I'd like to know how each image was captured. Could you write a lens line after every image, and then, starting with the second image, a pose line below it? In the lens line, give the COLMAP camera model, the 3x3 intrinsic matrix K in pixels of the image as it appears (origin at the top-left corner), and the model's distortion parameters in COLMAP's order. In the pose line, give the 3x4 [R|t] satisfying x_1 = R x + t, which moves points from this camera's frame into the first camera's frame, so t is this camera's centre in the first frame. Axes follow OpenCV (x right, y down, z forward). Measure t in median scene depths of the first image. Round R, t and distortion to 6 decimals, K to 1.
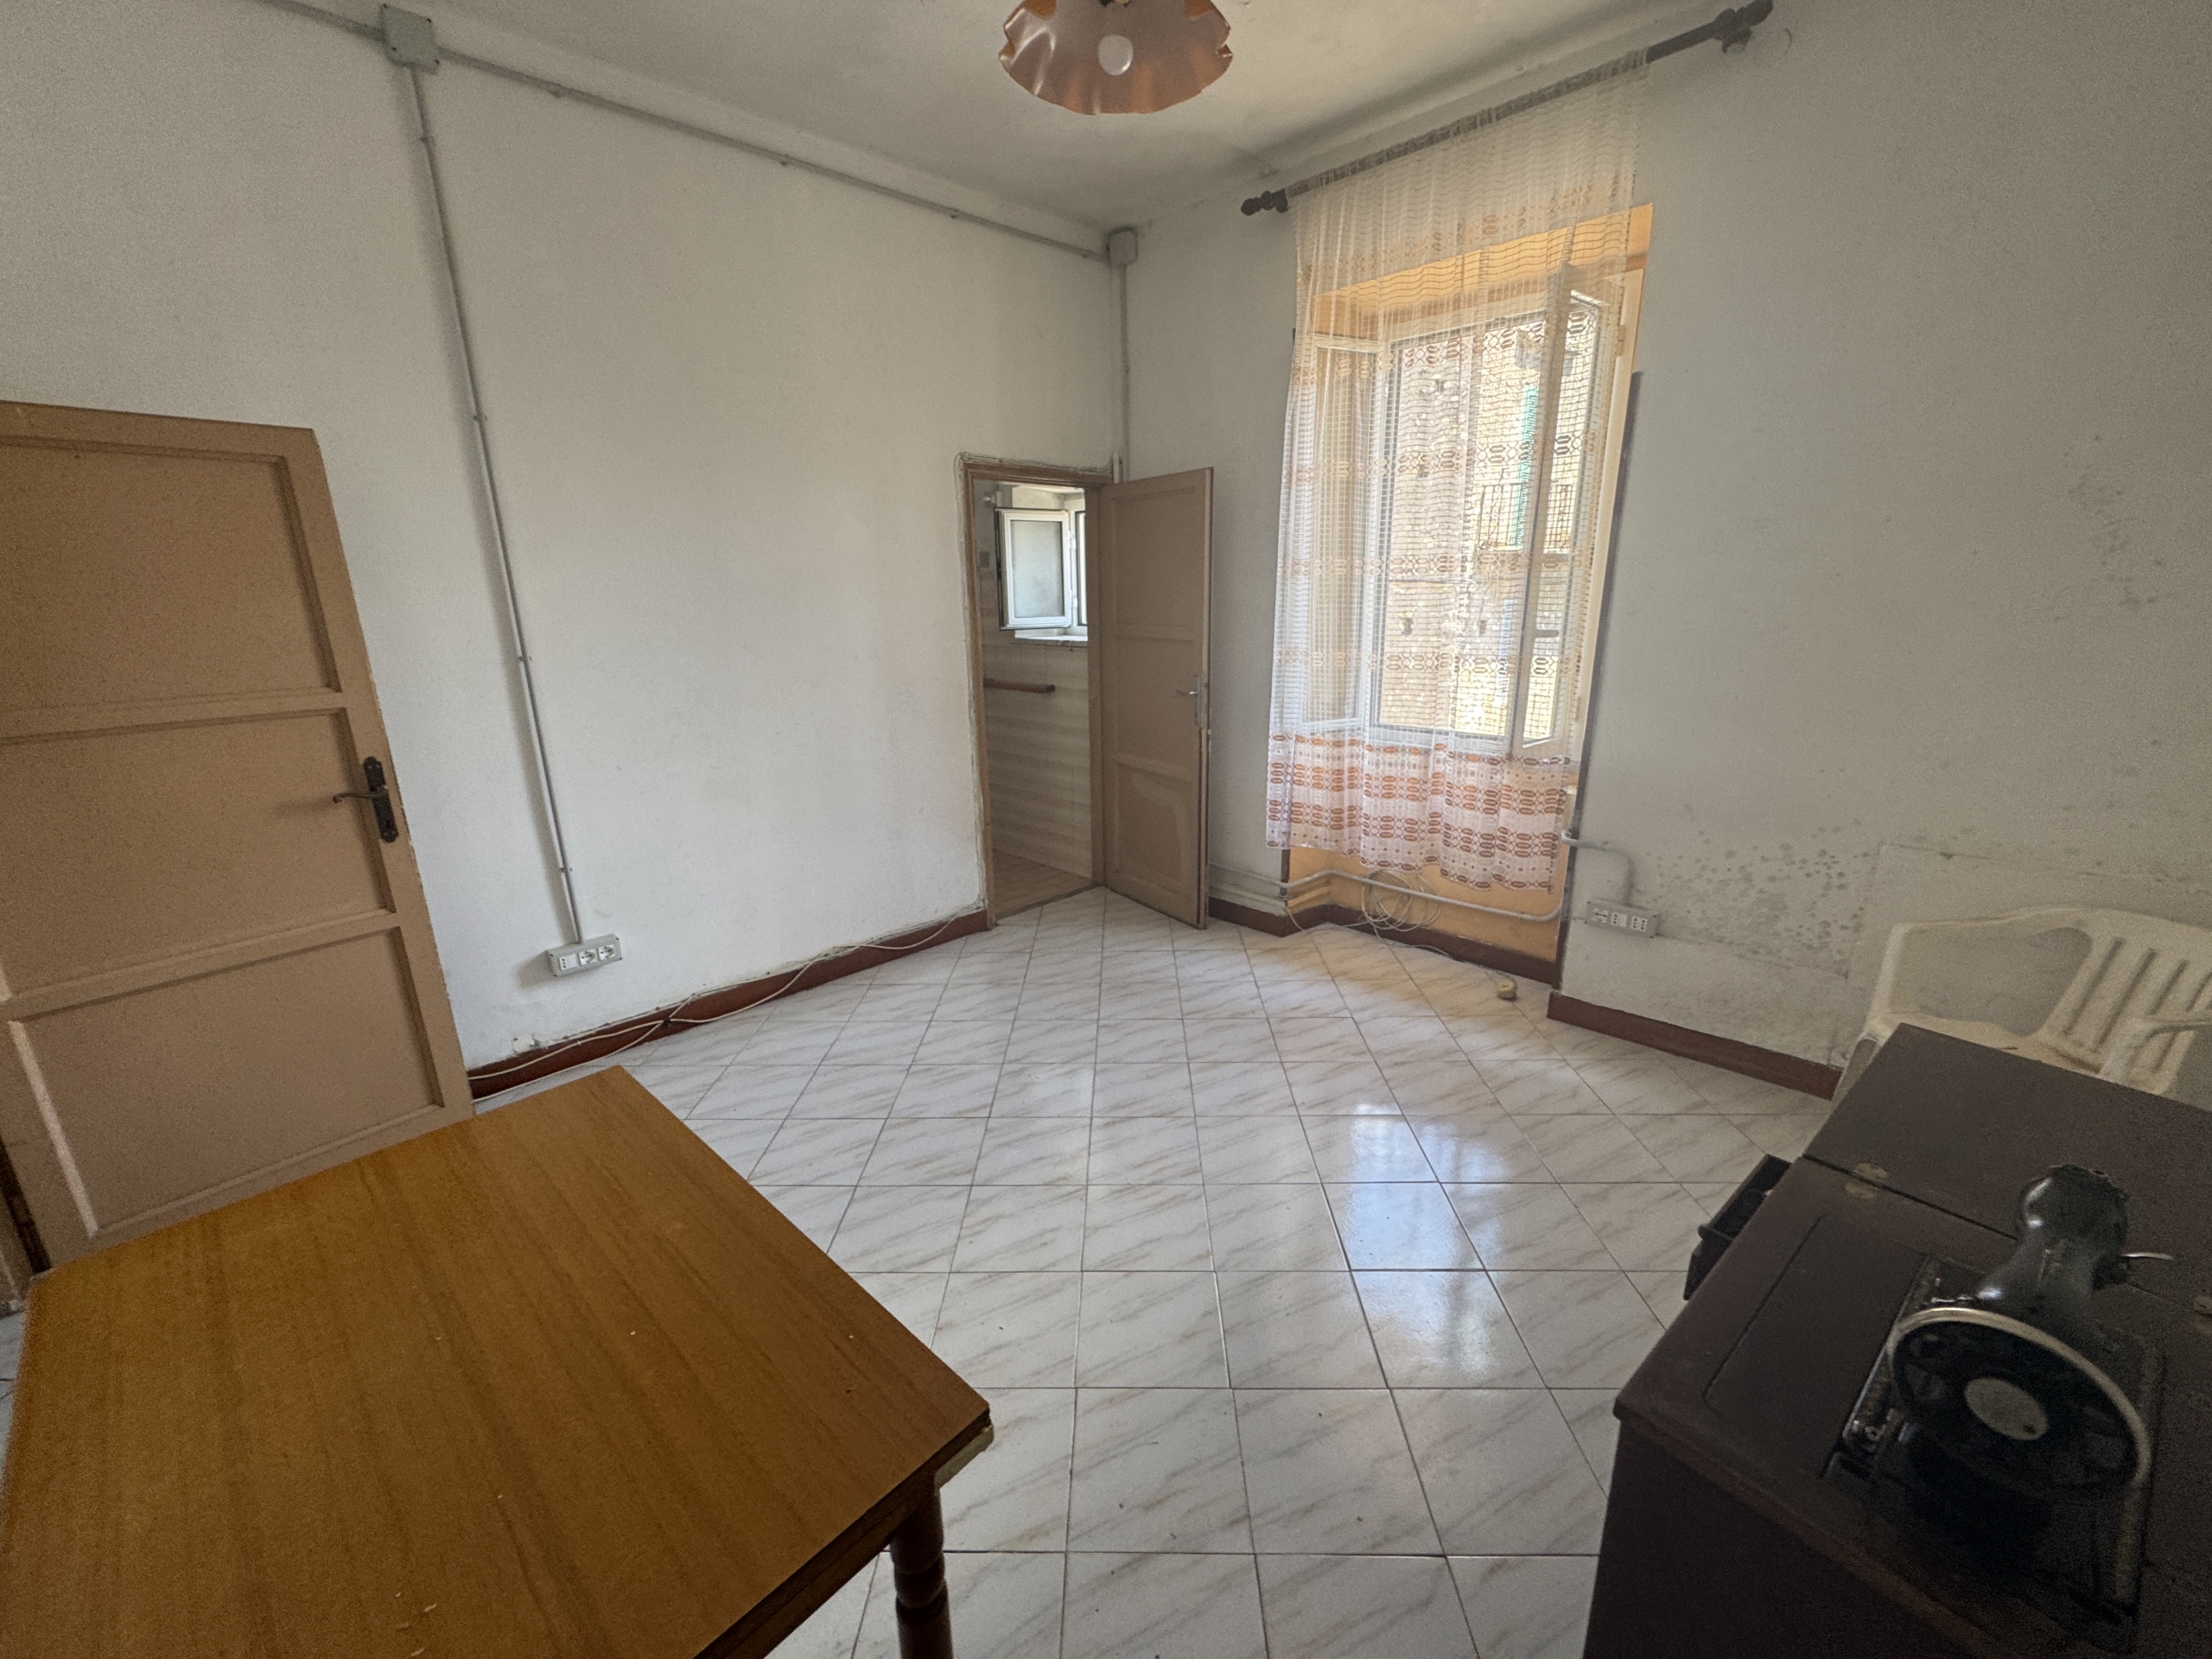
lens RADIAL K [[885.0, 0, 1104.7], [0, 885.0, 828.8], [0, 0, 1]] dist [-0.002624, 0.000479]
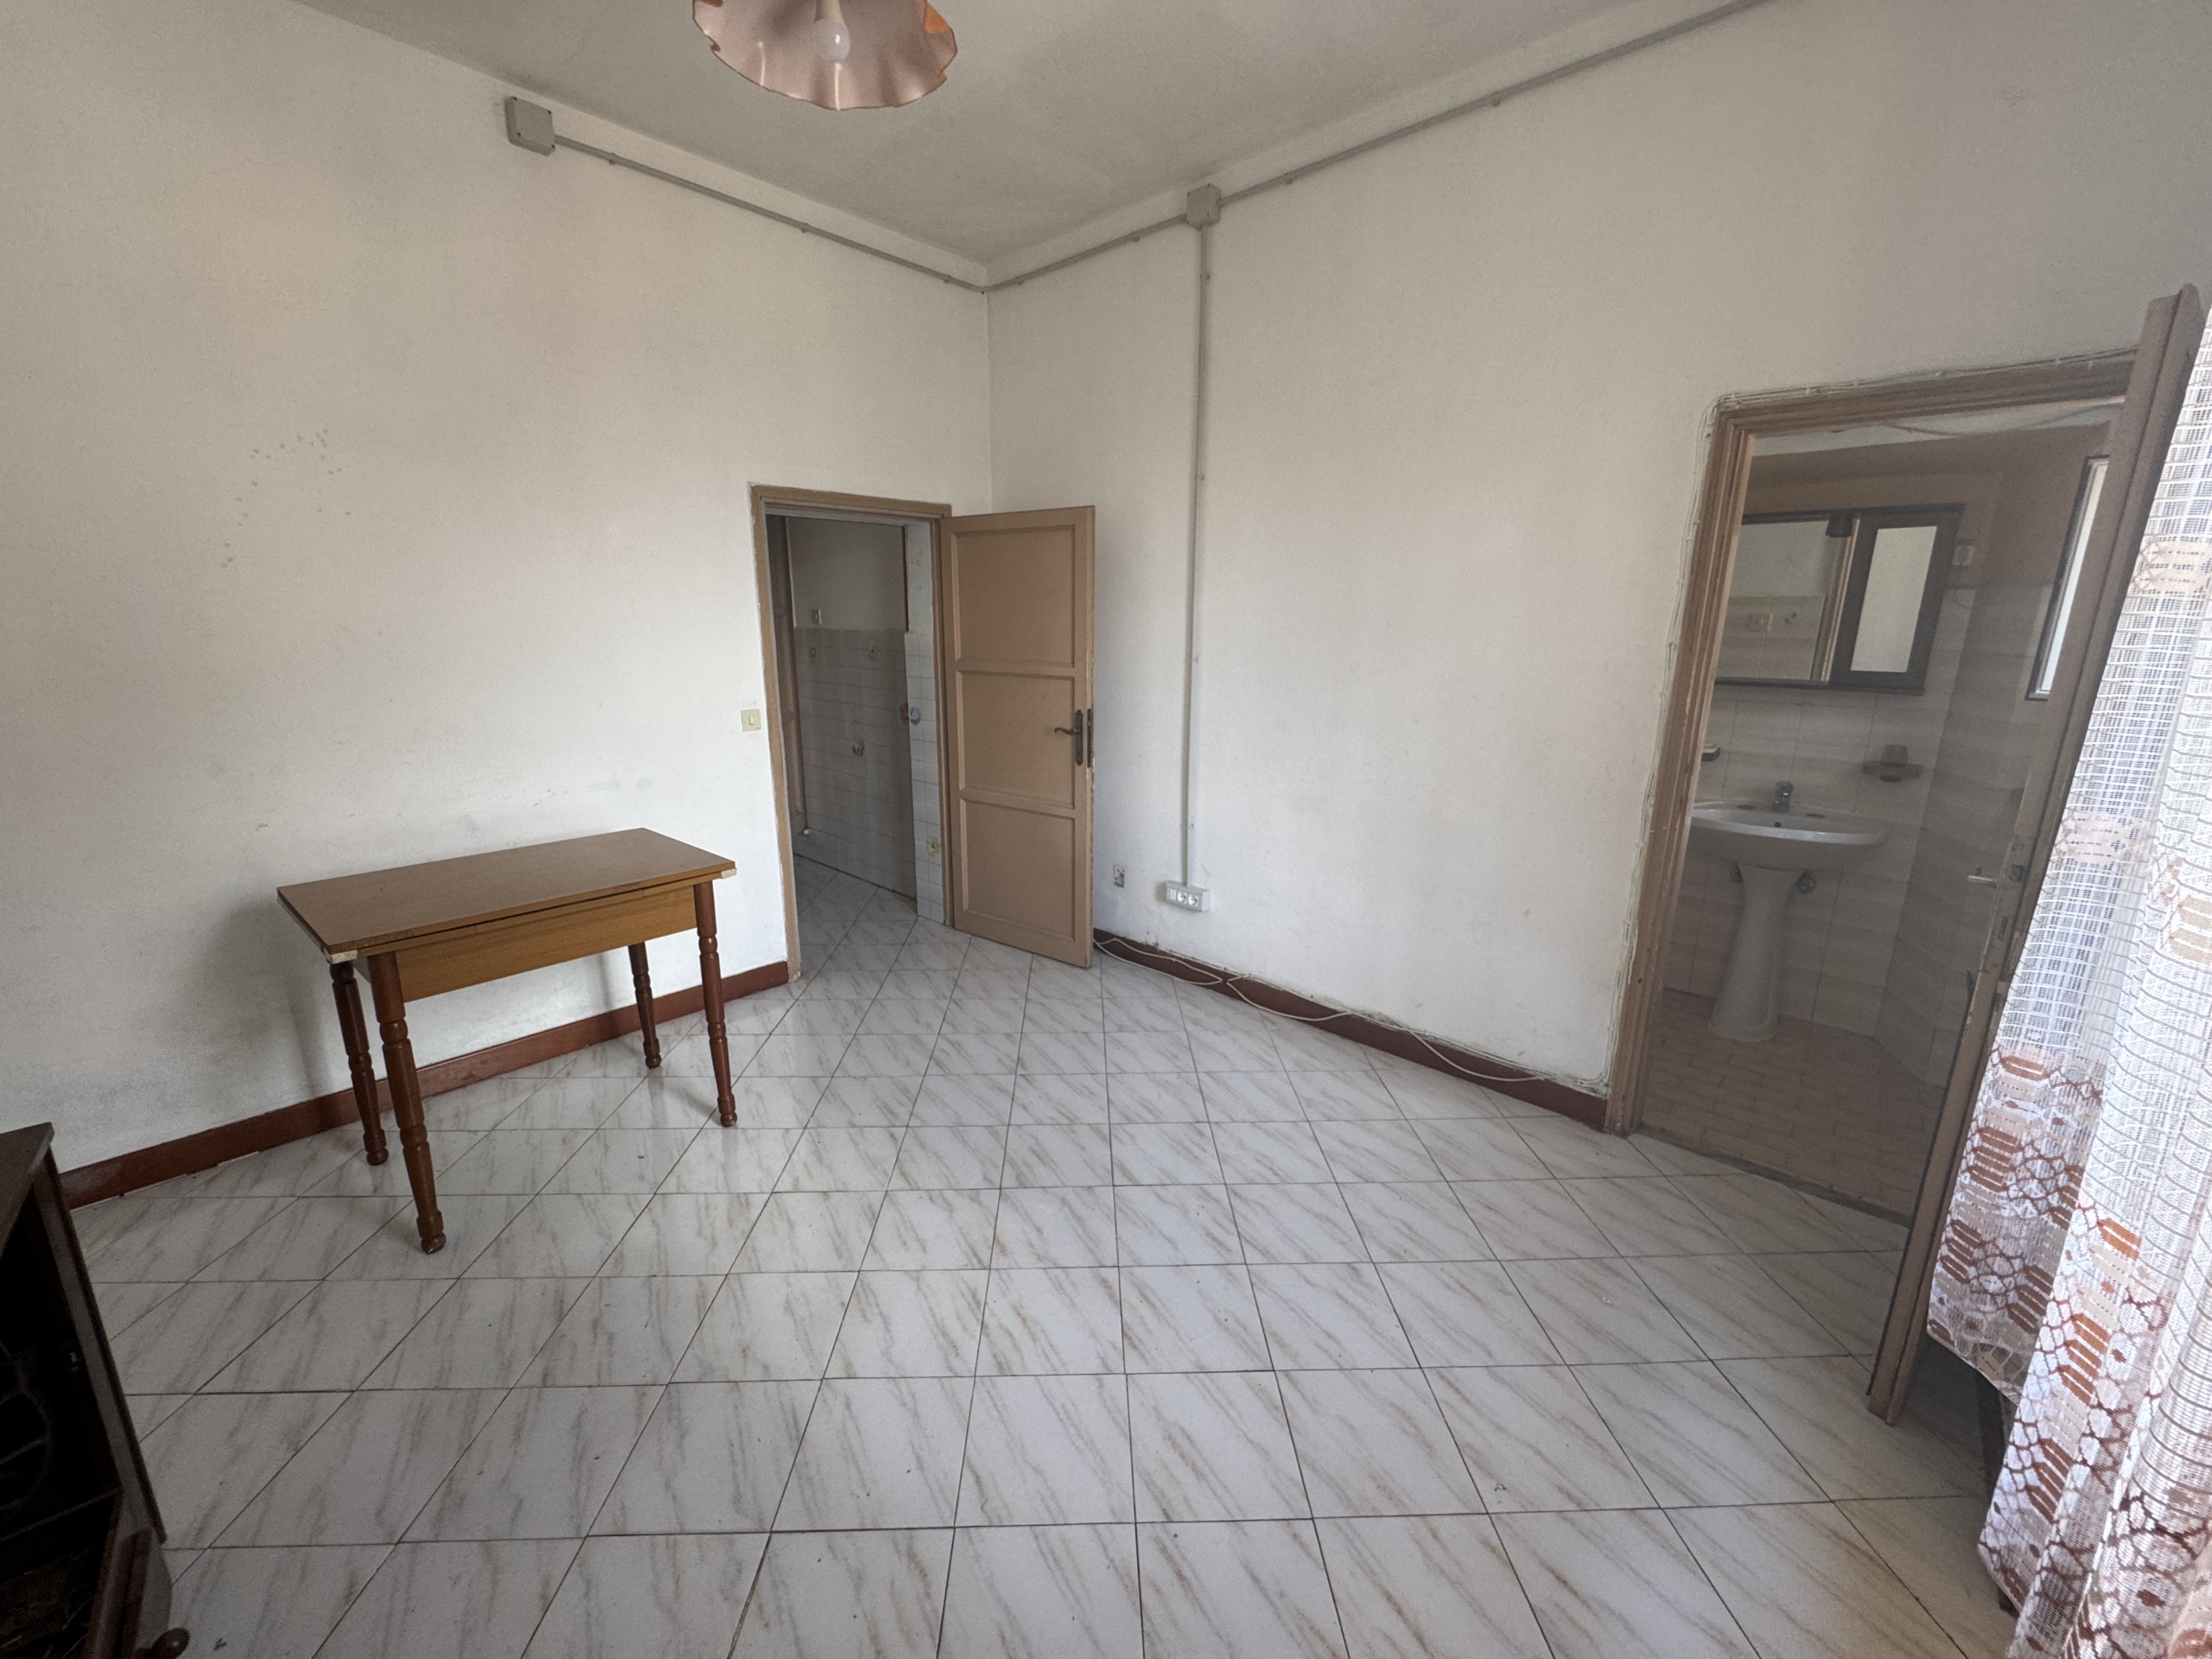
lens RADIAL K [[885.0, 0, 1104.1], [0, 885.0, 827.2], [0, 0, 1]] dist [-0.002624, 0.000479]
pose [[0.053133, 0.252891, -0.966035, 0.626033], [-0.272274, 0.934416, 0.229638, -0.215992], [0.960752, 0.250825, 0.118504, 0.752735]]
